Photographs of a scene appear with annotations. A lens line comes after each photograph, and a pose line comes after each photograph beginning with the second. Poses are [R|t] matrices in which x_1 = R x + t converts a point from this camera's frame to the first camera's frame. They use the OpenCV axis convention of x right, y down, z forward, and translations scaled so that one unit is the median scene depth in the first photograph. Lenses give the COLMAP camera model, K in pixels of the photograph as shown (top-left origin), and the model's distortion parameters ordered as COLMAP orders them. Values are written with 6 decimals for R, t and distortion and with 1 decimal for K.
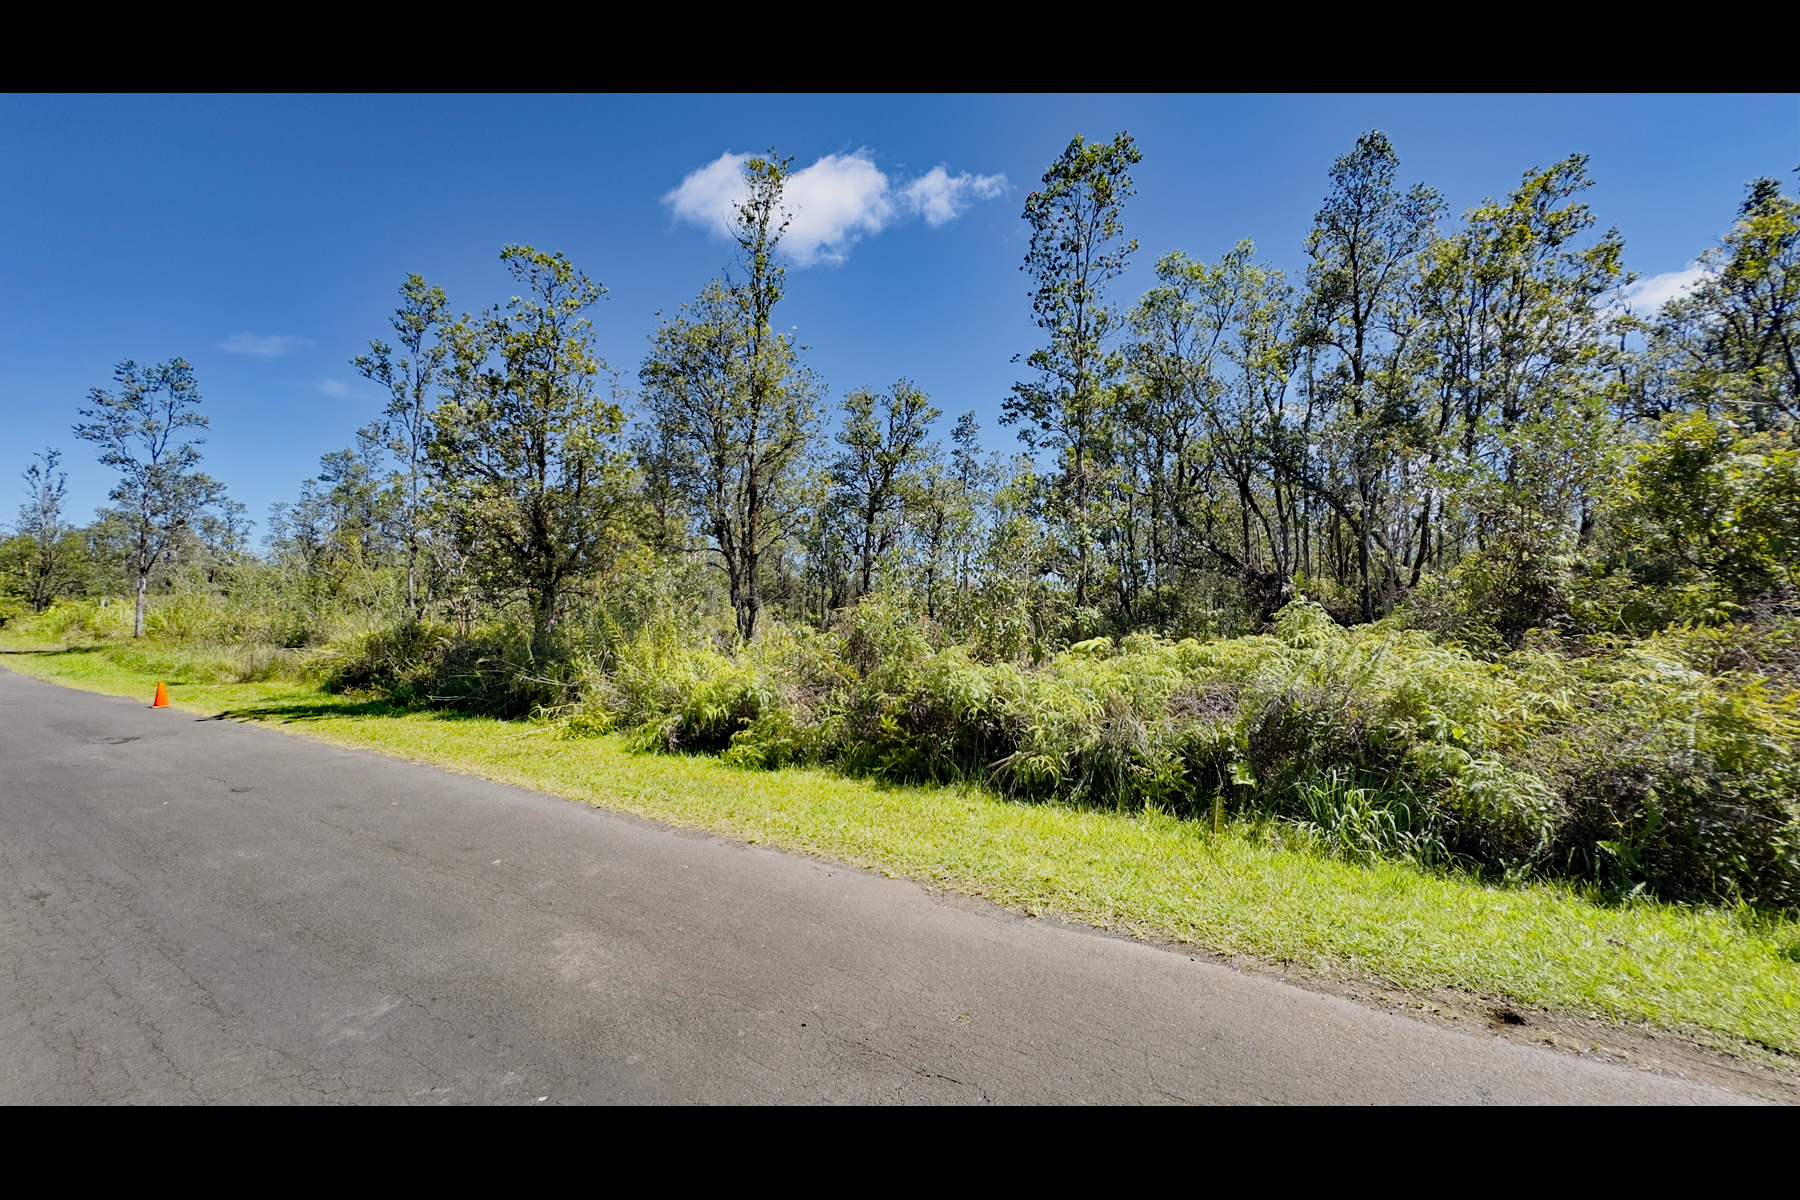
lens RADIAL K [[711.7, 0, 896.8], [0, 711.7, 592.9], [0, 0, 1]] dist [-0.006517, 0.001012]
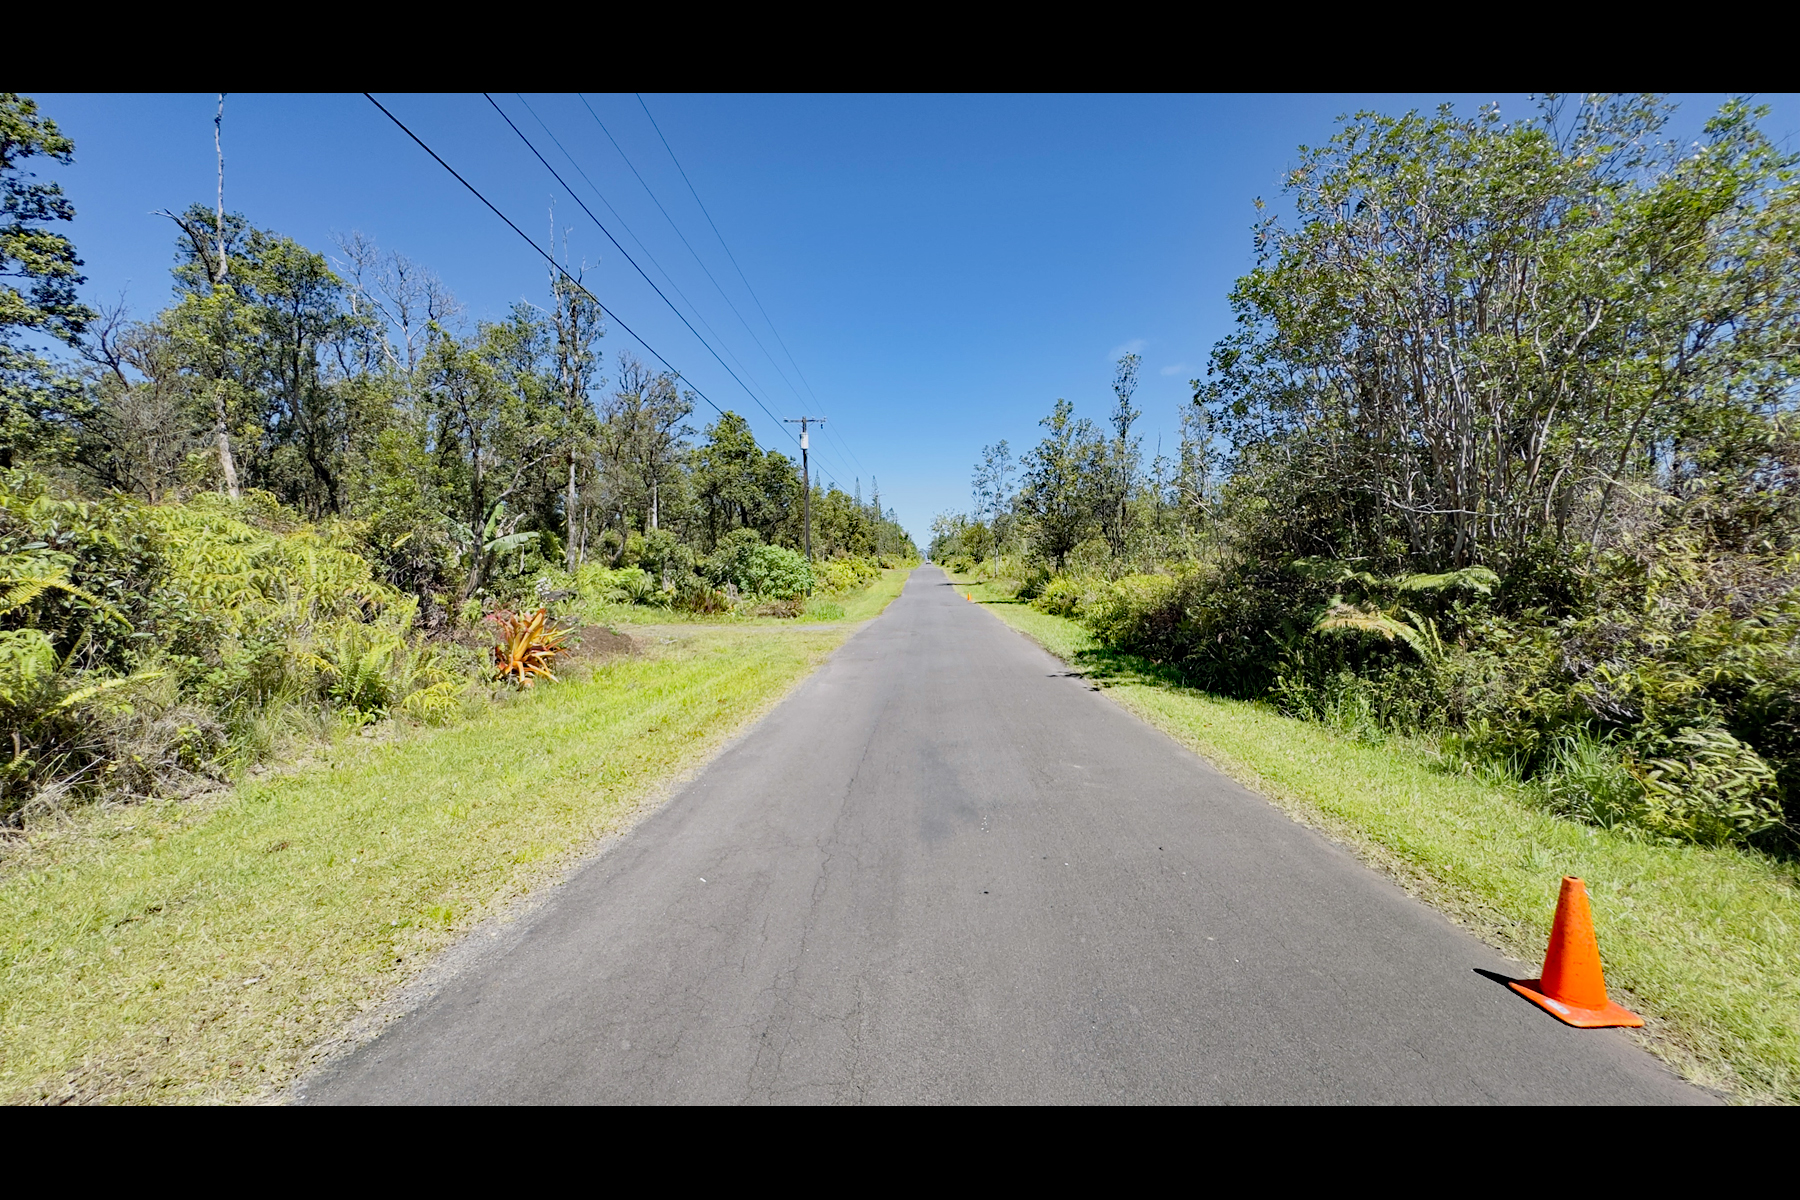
lens RADIAL K [[711.7, 0, 905.6], [0, 711.7, 603.0], [0, 0, 1]] dist [-0.006517, 0.001012]
pose [[0.520483, 0.026742, -0.853453, 0.584562], [0.058105, 0.996083, 0.066647, -0.017459], [0.851893, -0.084279, 0.516890, -0.325319]]
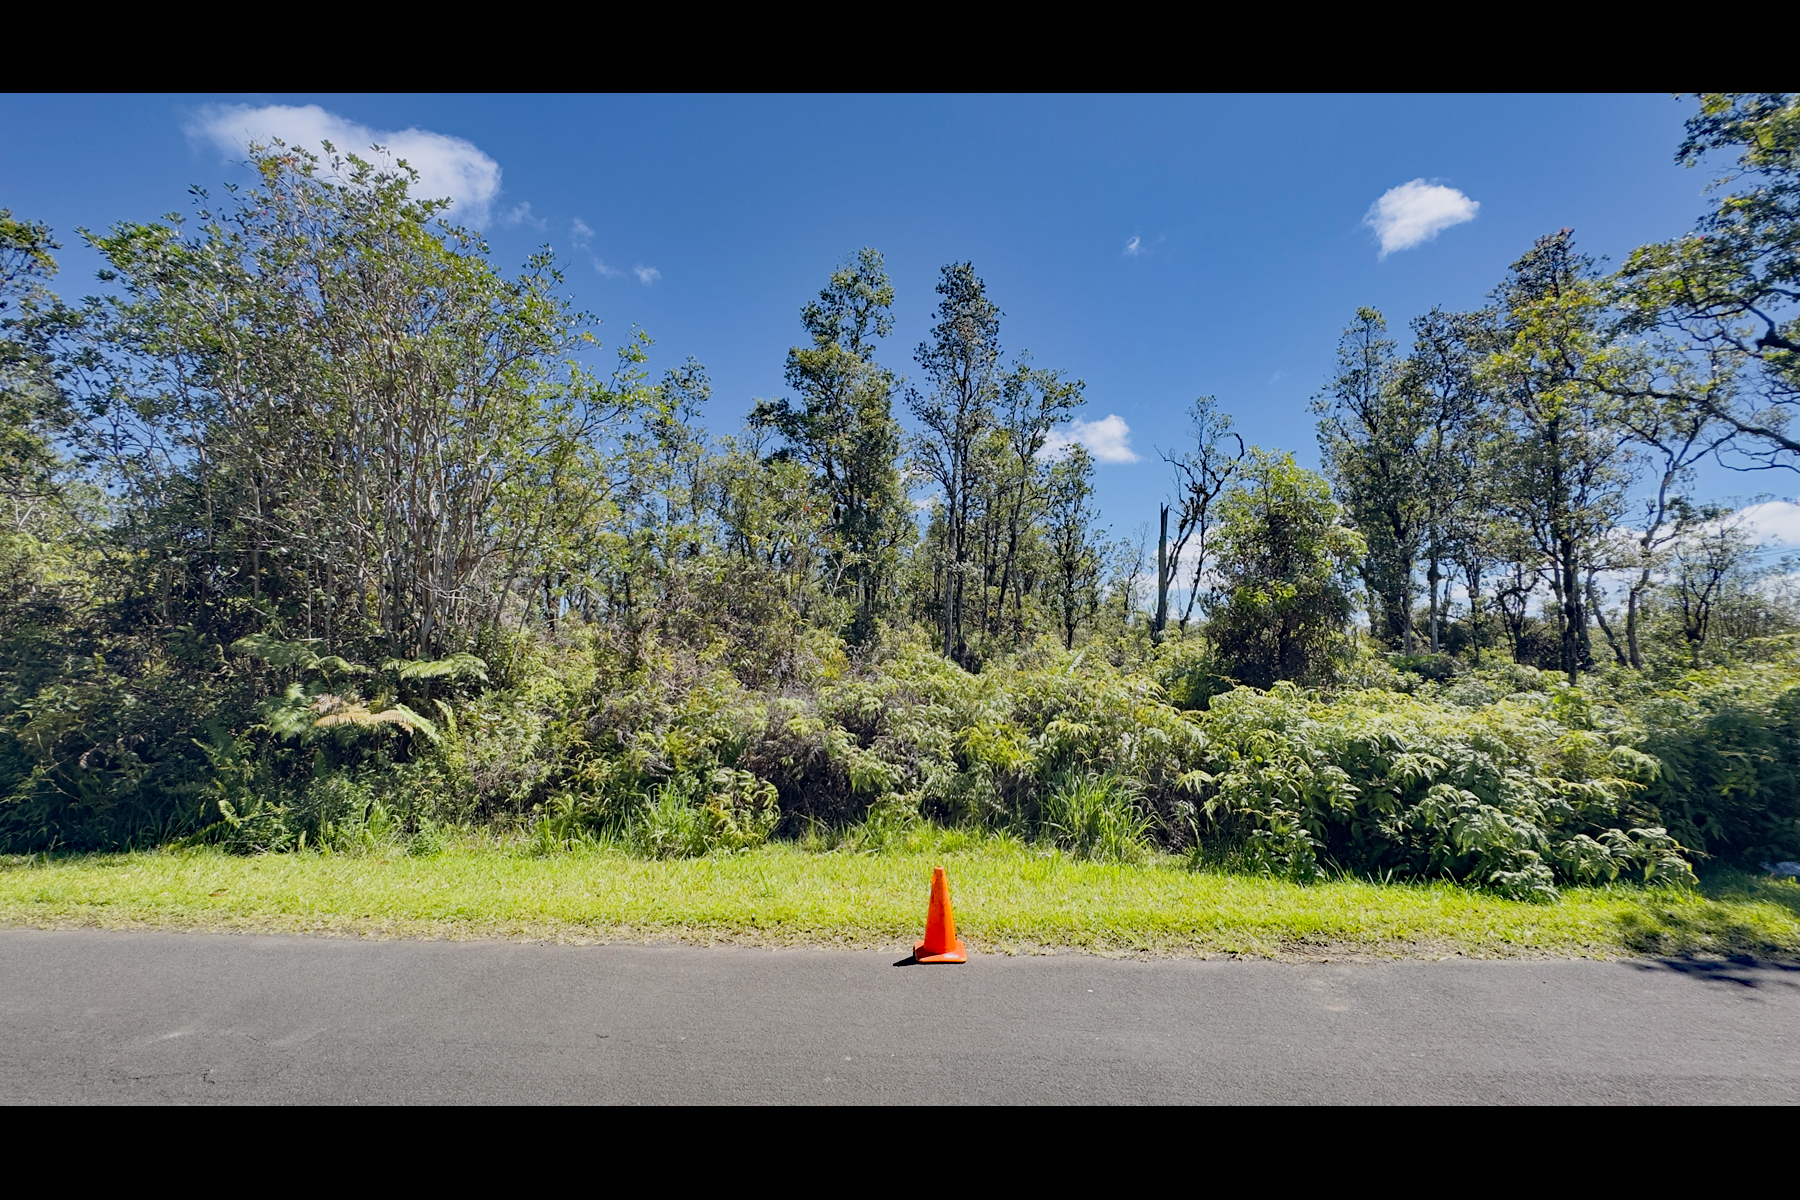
lens RADIAL K [[711.7, 0, 897.9], [0, 711.7, 598.5], [0, 0, 1]] dist [-0.006517, 0.001012]
pose [[0.863003, 0.047273, 0.502982, 0.484919], [-0.037145, 0.998855, -0.030146, -0.019912], [-0.503832, 0.007333, 0.863771, -0.328394]]
